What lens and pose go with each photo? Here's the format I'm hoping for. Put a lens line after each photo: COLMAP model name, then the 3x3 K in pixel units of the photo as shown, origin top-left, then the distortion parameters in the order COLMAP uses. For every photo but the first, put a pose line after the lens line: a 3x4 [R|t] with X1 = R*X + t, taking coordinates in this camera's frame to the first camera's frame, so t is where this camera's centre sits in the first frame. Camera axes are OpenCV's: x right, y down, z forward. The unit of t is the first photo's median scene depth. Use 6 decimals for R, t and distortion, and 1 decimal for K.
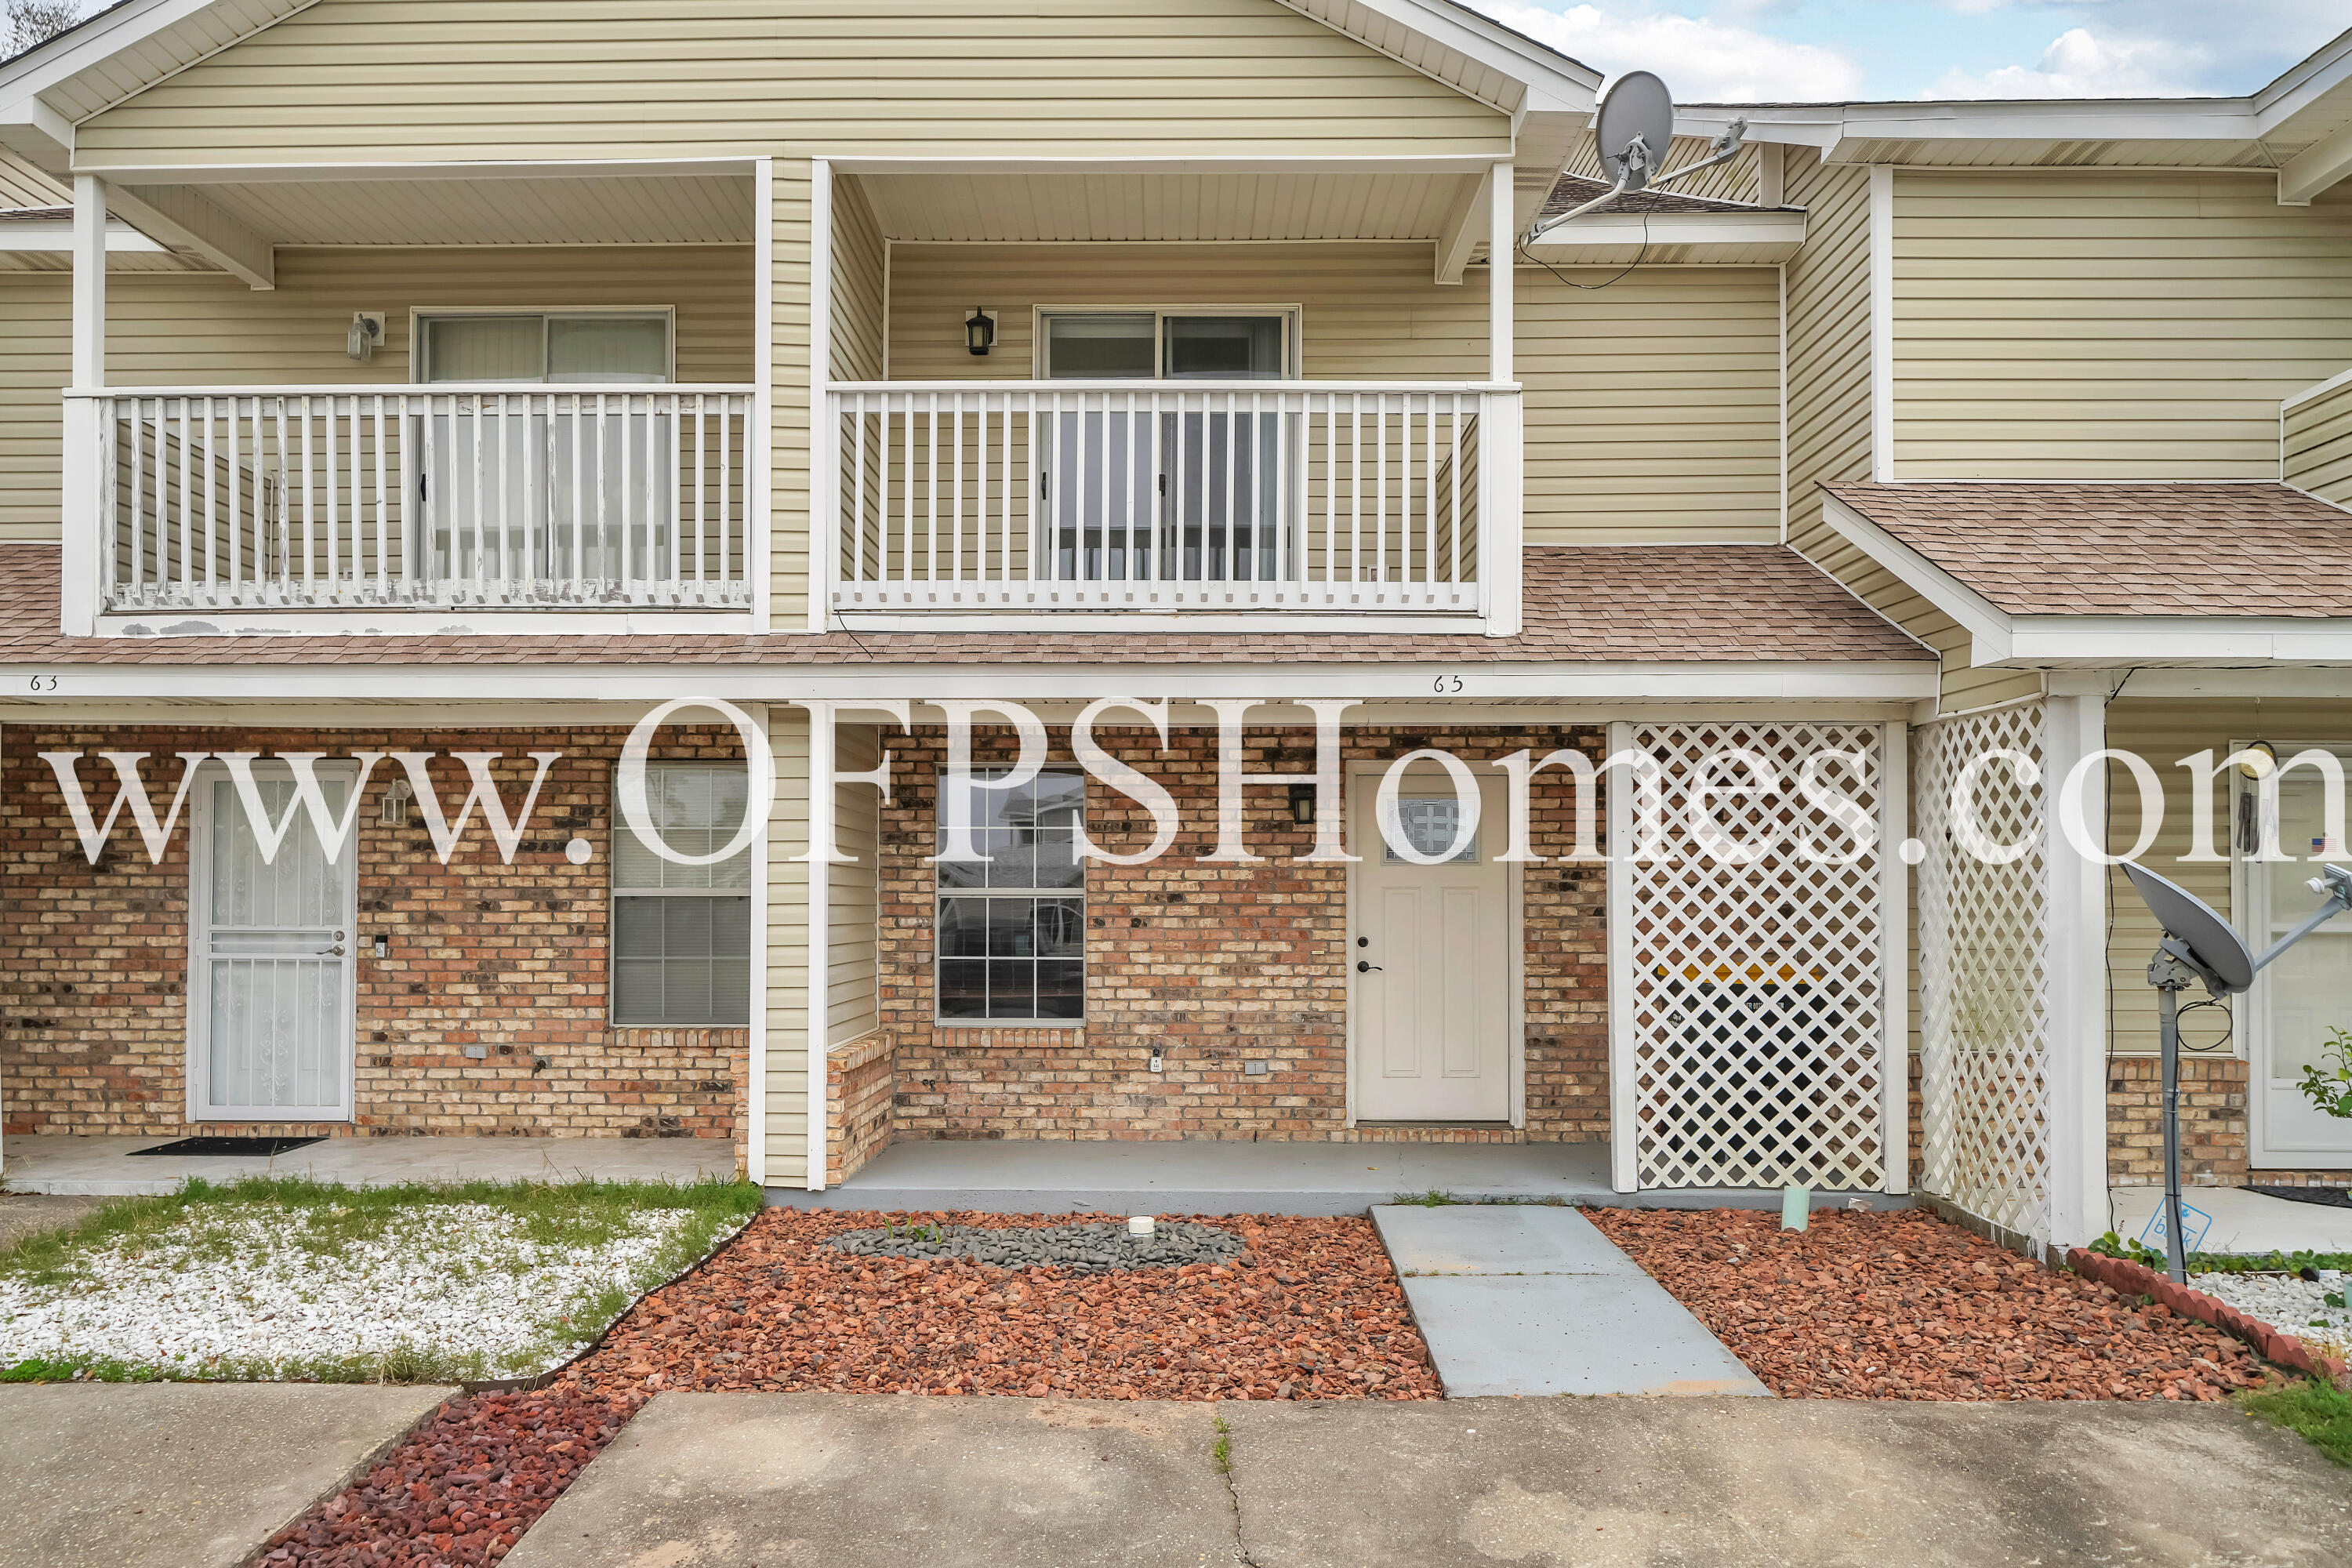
lens RADIAL K [[1552.2, 0, 1175.5], [0, 1552.2, 834.0], [0, 0, 1]] dist [0.003322, 0.002181]
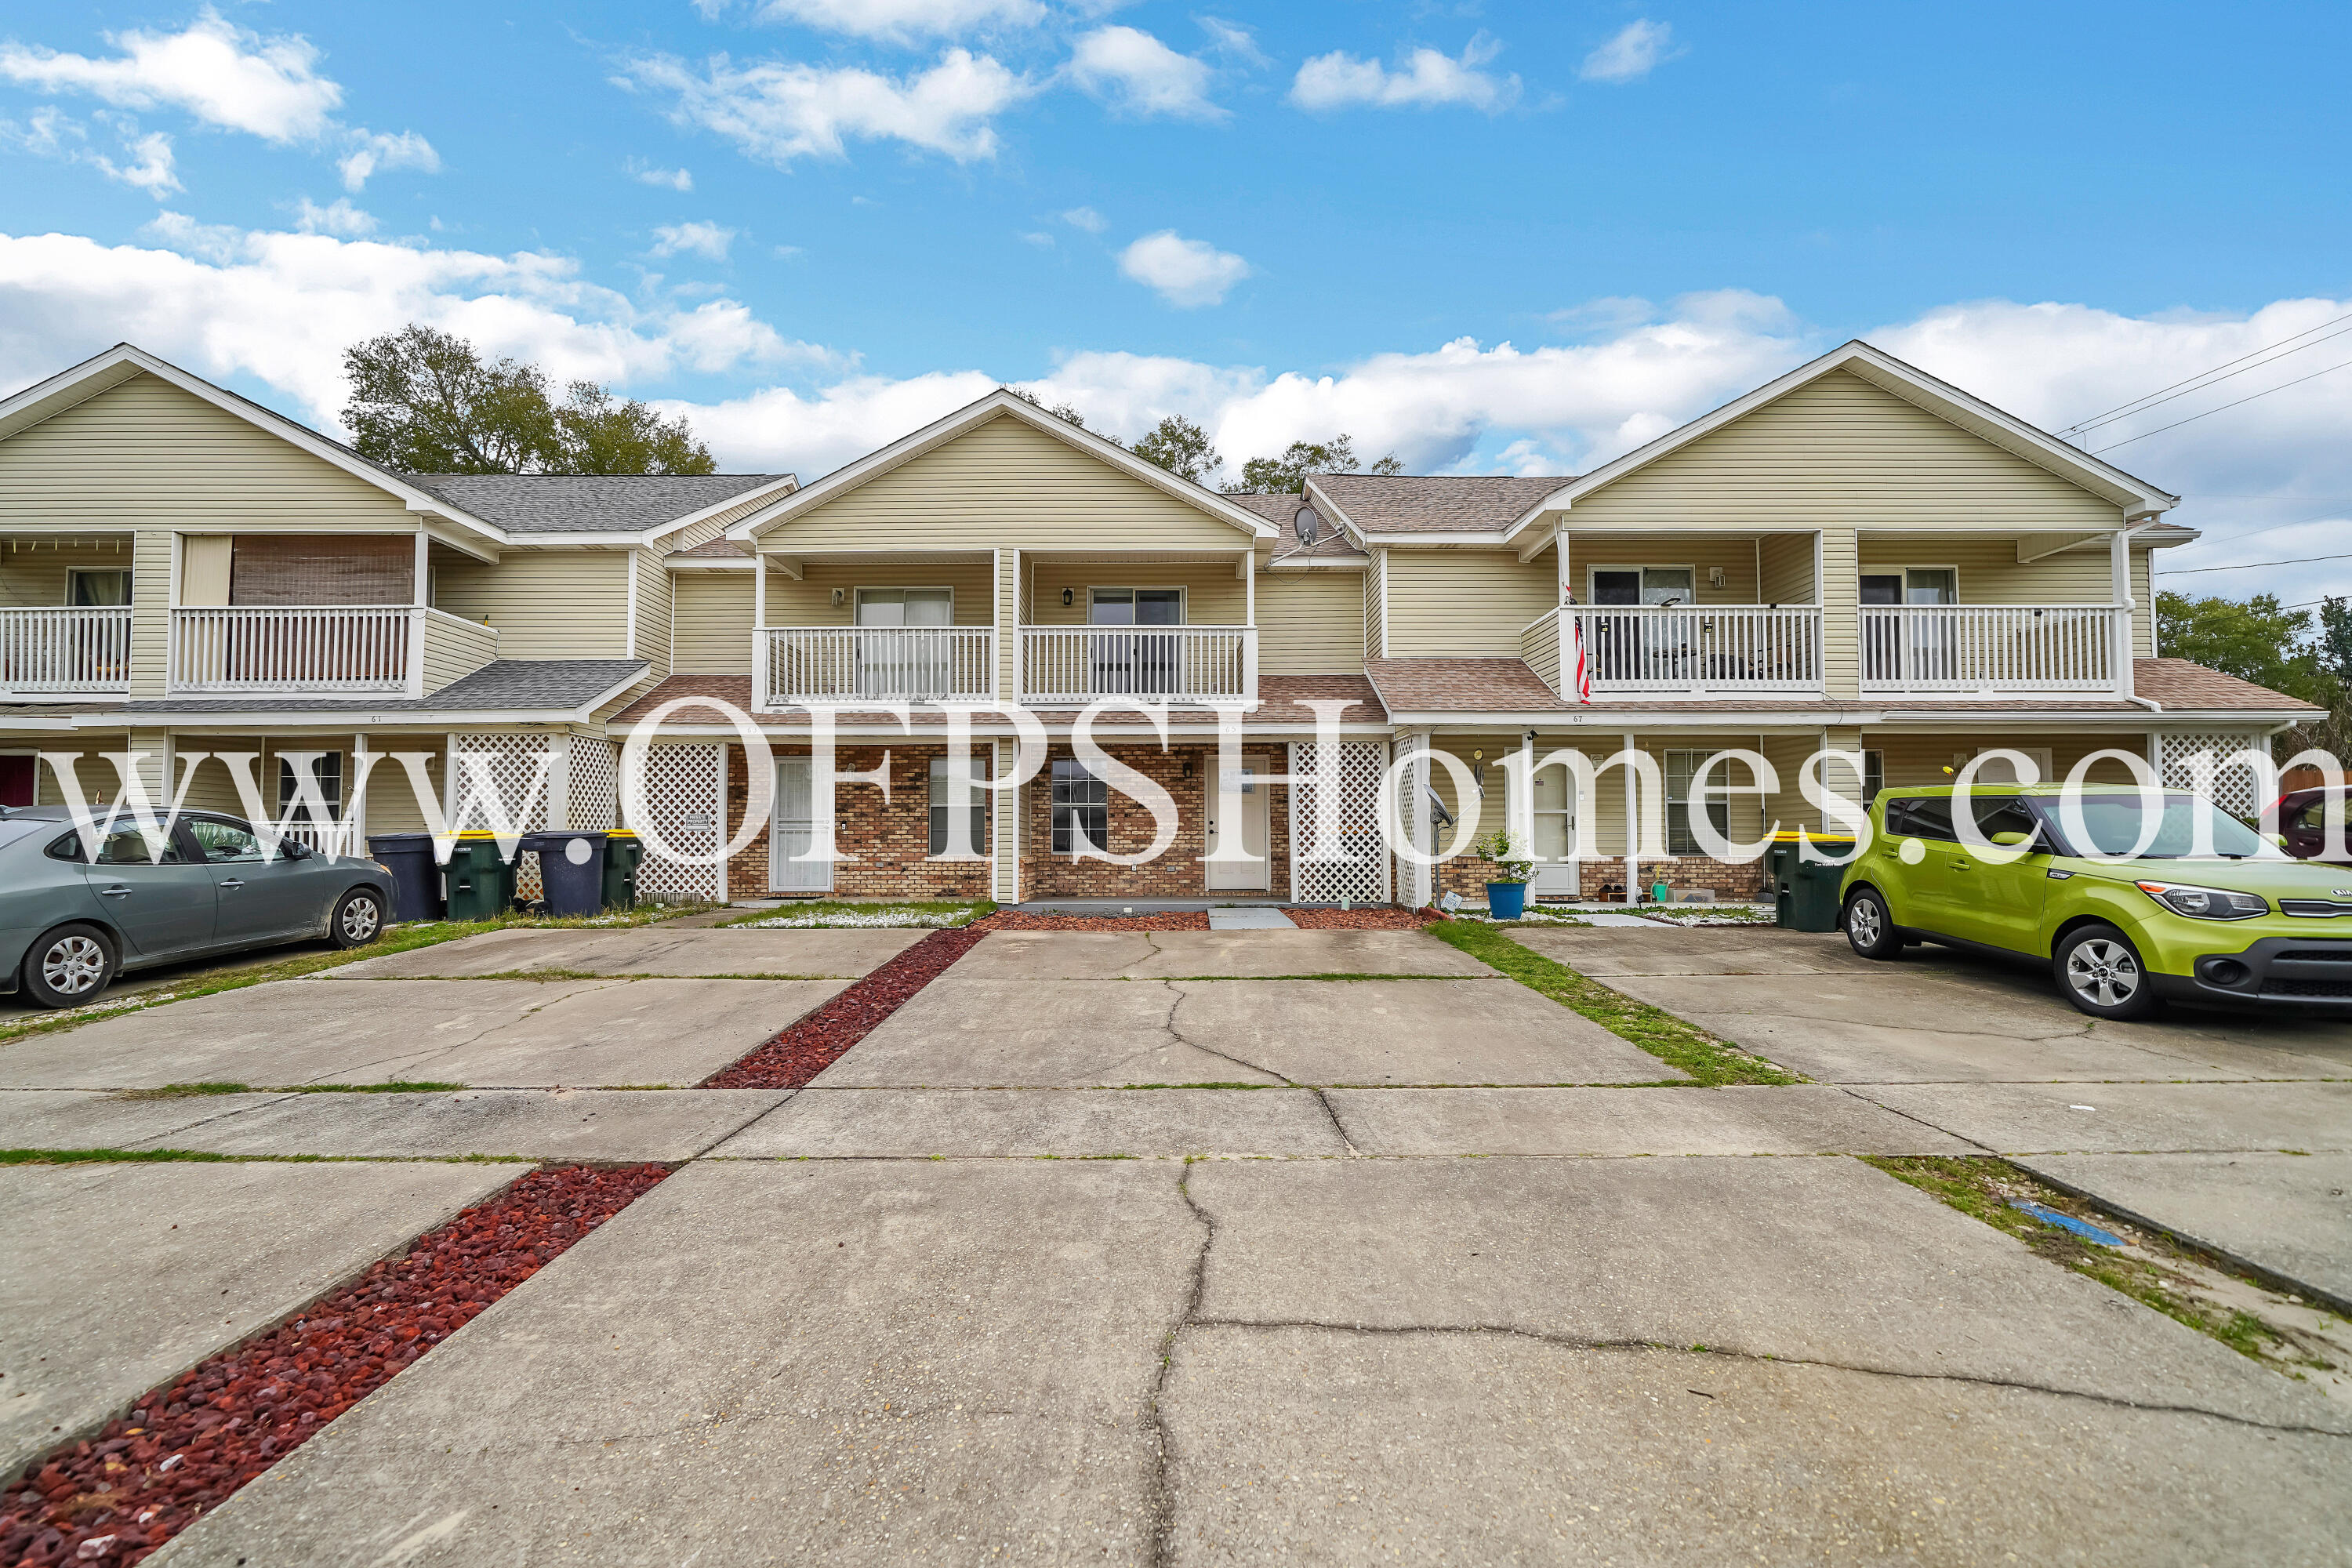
lens RADIAL K [[1045.7, 0, 1171.9], [0, 1045.7, 793.2], [0, 0, 1]] dist [0.002662, 0.000139]
pose [[0.999893, -0.003898, 0.014082, 0.033028], [0.004004, 0.999964, -0.007519, 0.038625], [-0.014052, 0.007575, 0.999873, -0.955559]]
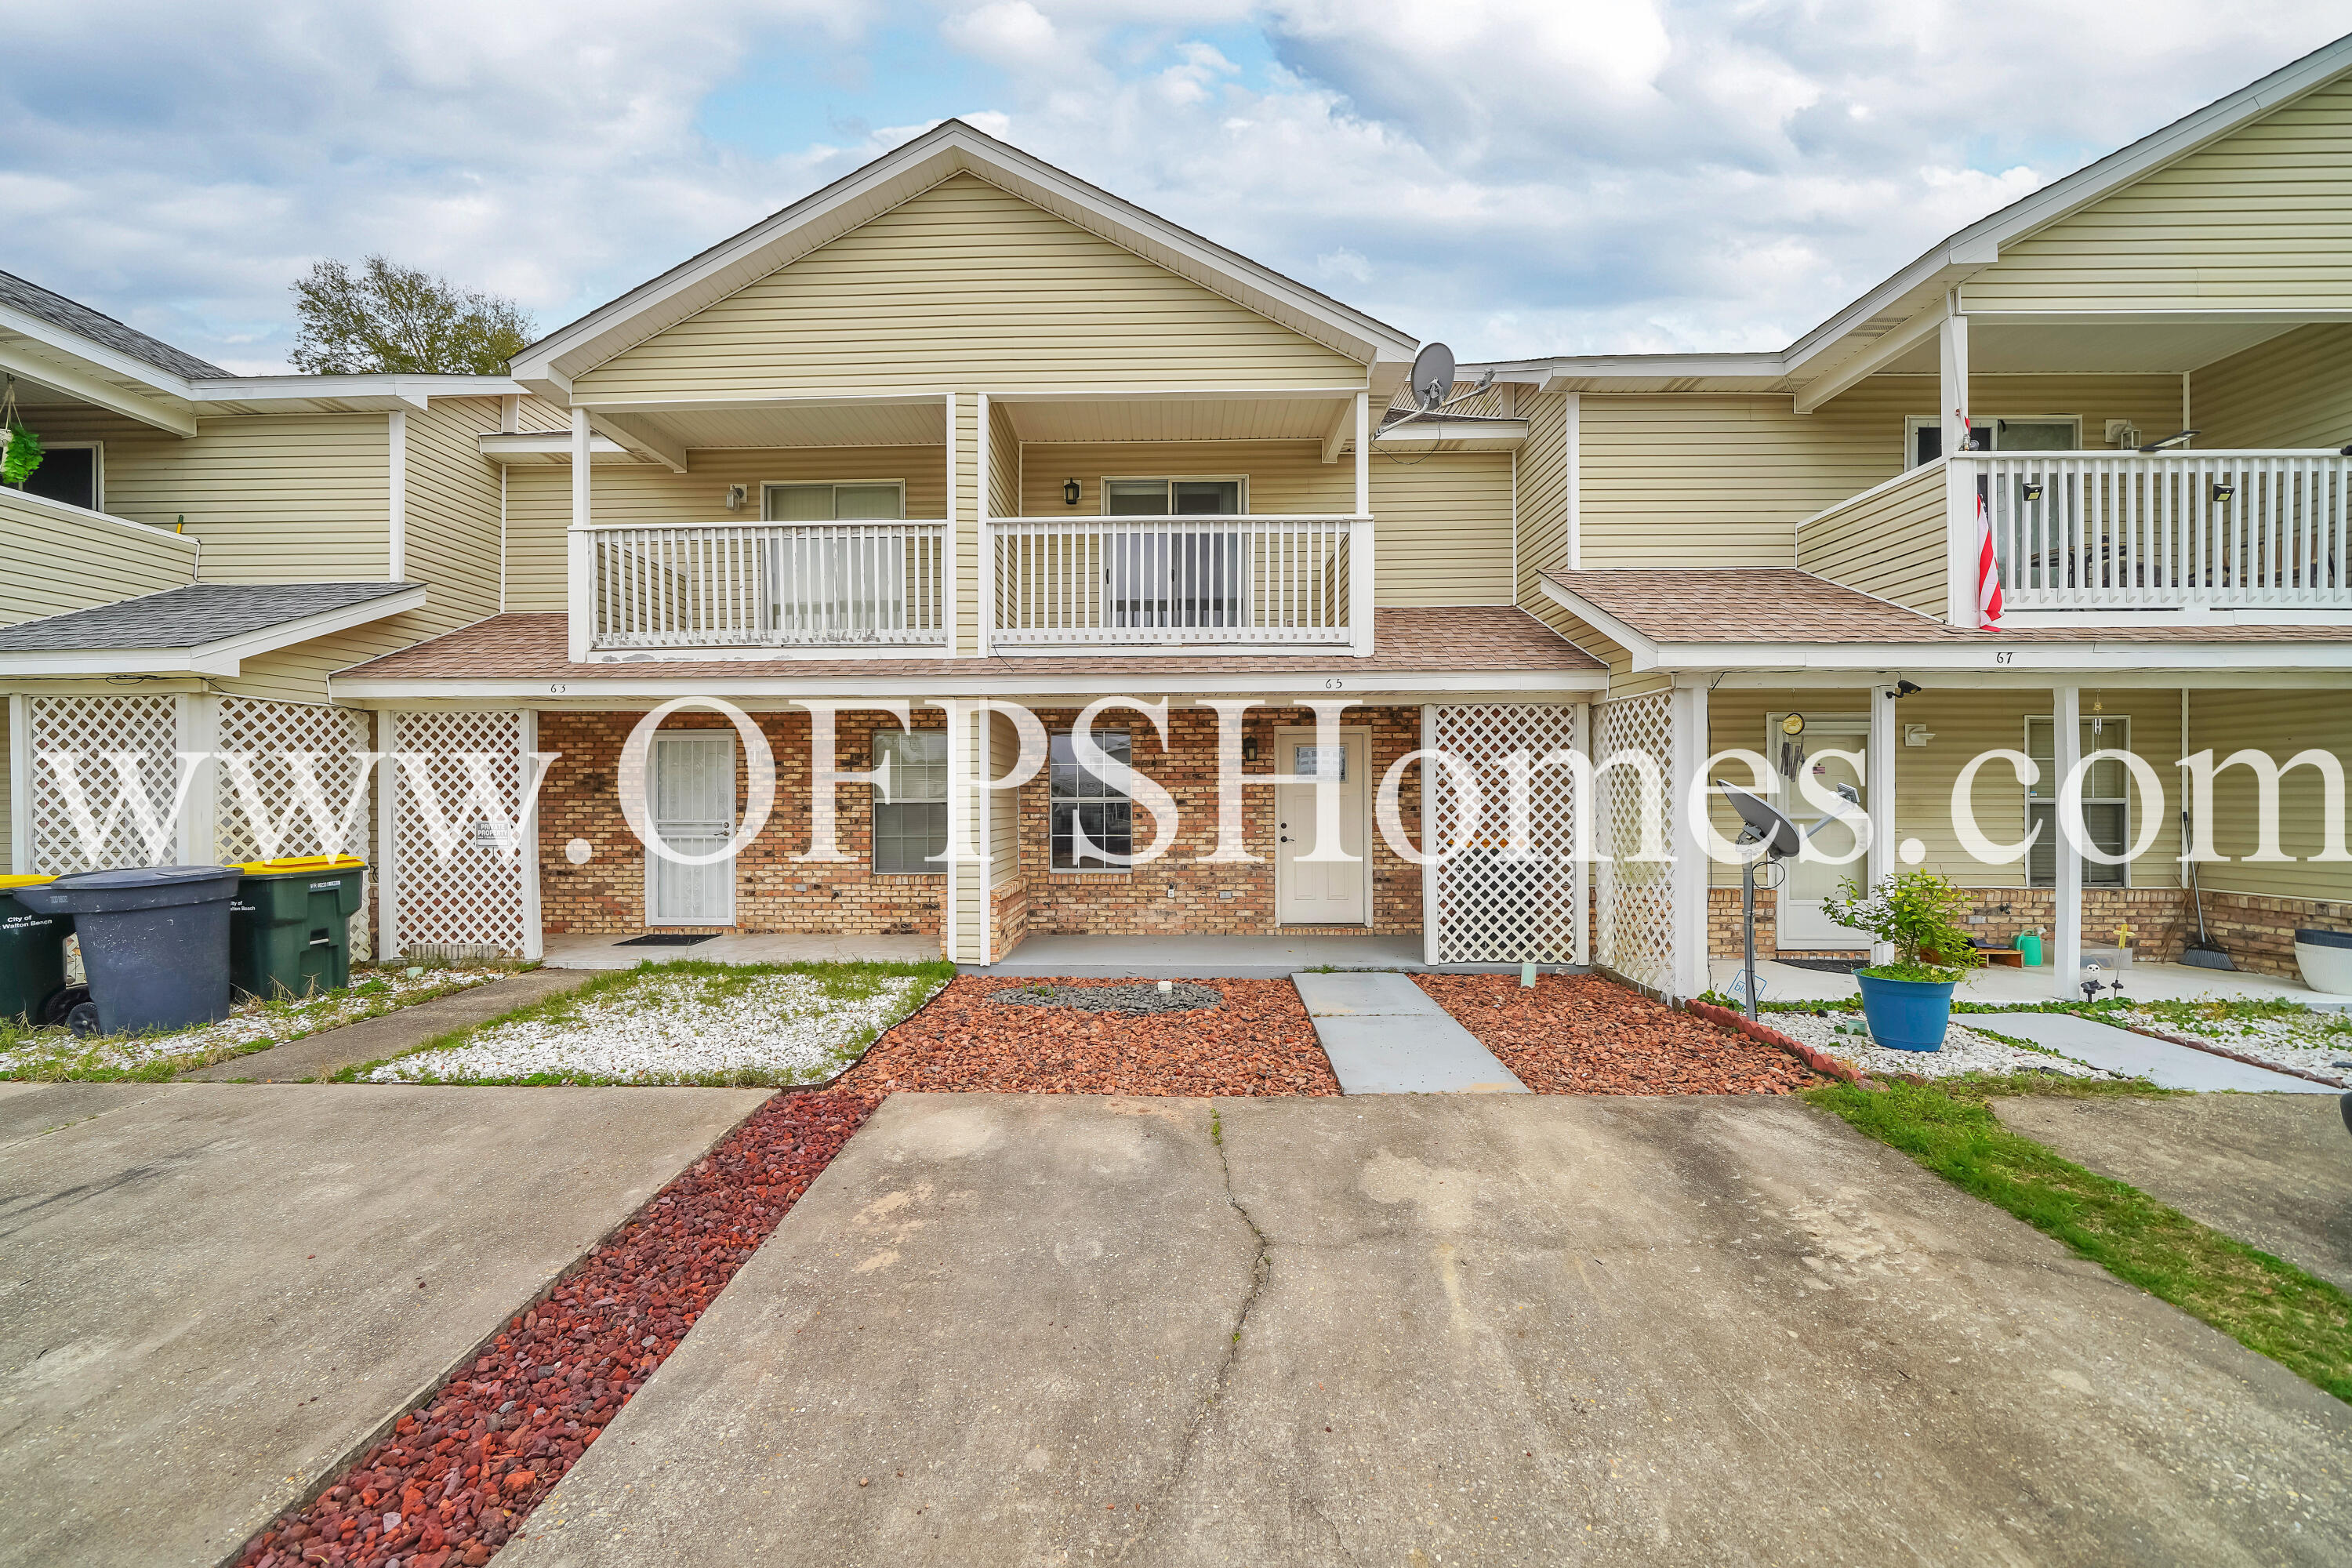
lens RADIAL K [[800.9, 0, 1169.4], [0, 800.9, 772.9], [0, 0, 1]] dist [-0.001708, -0.000022]
pose [[0.999954, -0.005942, -0.007571, -0.007544], [0.006043, 0.999891, 0.013479, -0.006989], [0.007491, -0.013524, 0.999880, 0.069001]]
